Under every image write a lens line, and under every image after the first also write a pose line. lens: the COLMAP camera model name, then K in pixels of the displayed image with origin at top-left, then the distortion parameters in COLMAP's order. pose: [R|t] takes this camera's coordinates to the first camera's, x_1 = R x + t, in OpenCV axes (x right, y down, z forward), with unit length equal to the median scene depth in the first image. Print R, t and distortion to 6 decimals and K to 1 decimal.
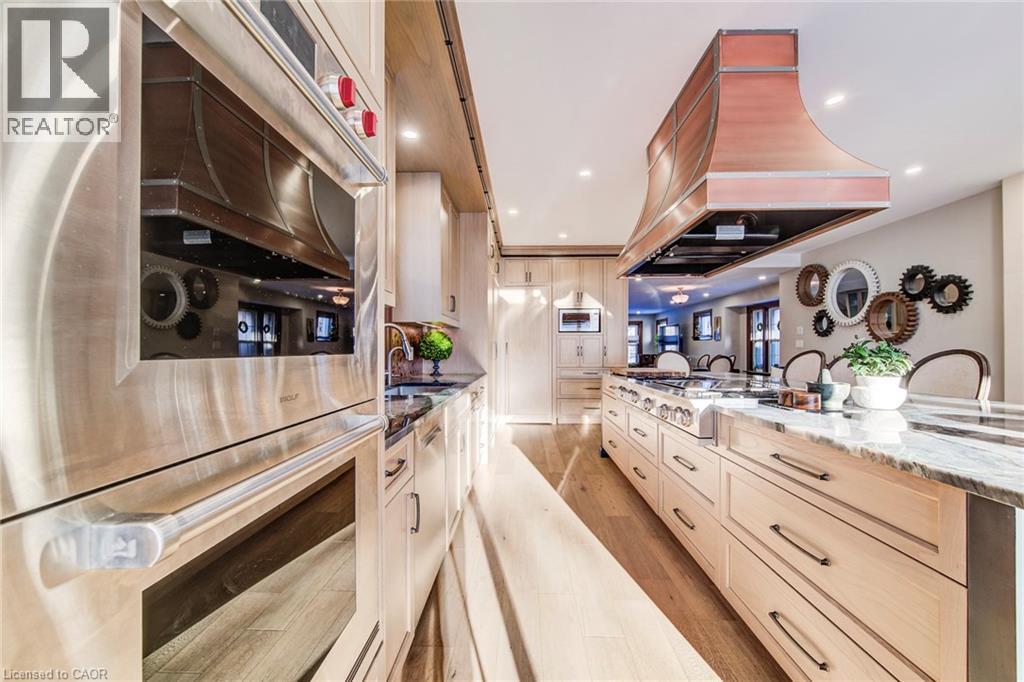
lens RADIAL K [[397.5, 0, 509.8], [0, 397.5, 343.0], [0, 0, 1]] dist [-0.003965, 0.000158]
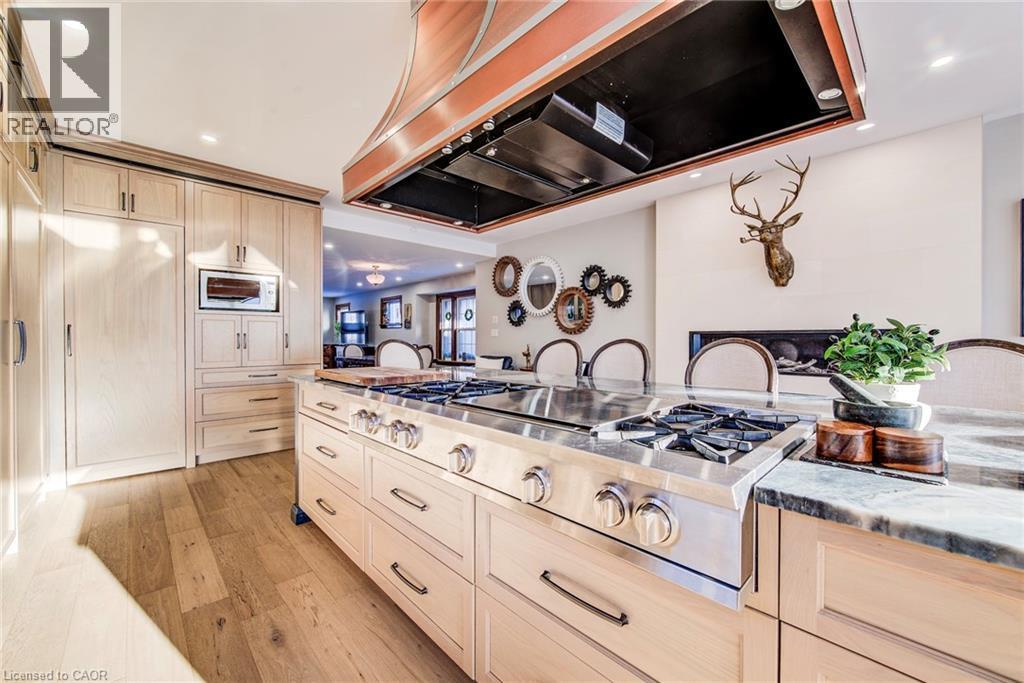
lens RADIAL K [[397.5, 0, 509.7], [0, 397.5, 343.0], [0, 0, 1]] dist [-0.003965, 0.000158]
pose [[0.699615, -0.008707, 0.714467, 0.025615], [-0.011257, 0.999667, 0.023205, 0.004335], [-0.714431, -0.024277, 0.699284, 0.267000]]
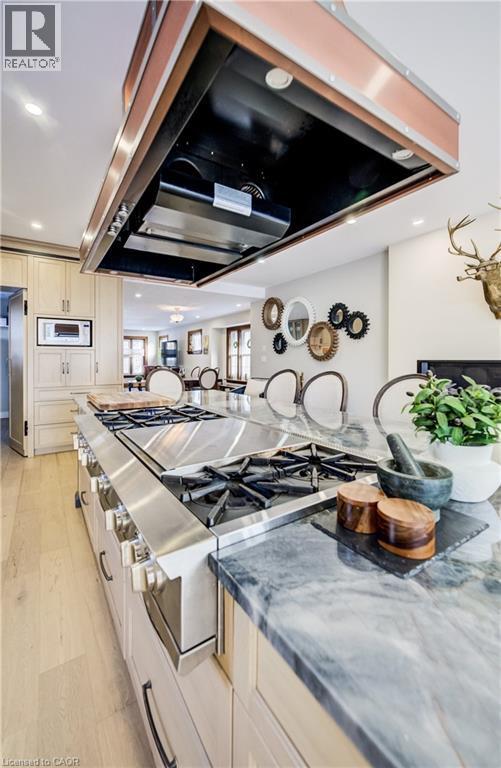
lens RADIAL K [[313.6, 0, 243.7], [0, 313.6, 361.4], [0, 0, 1]] dist [-0.000345, -0.000261]
pose [[0.822282, -0.006507, 0.569042, 0.106733], [-0.006909, 0.999747, 0.021417, -0.011801], [-0.569038, -0.021542, 0.822029, 0.216330]]
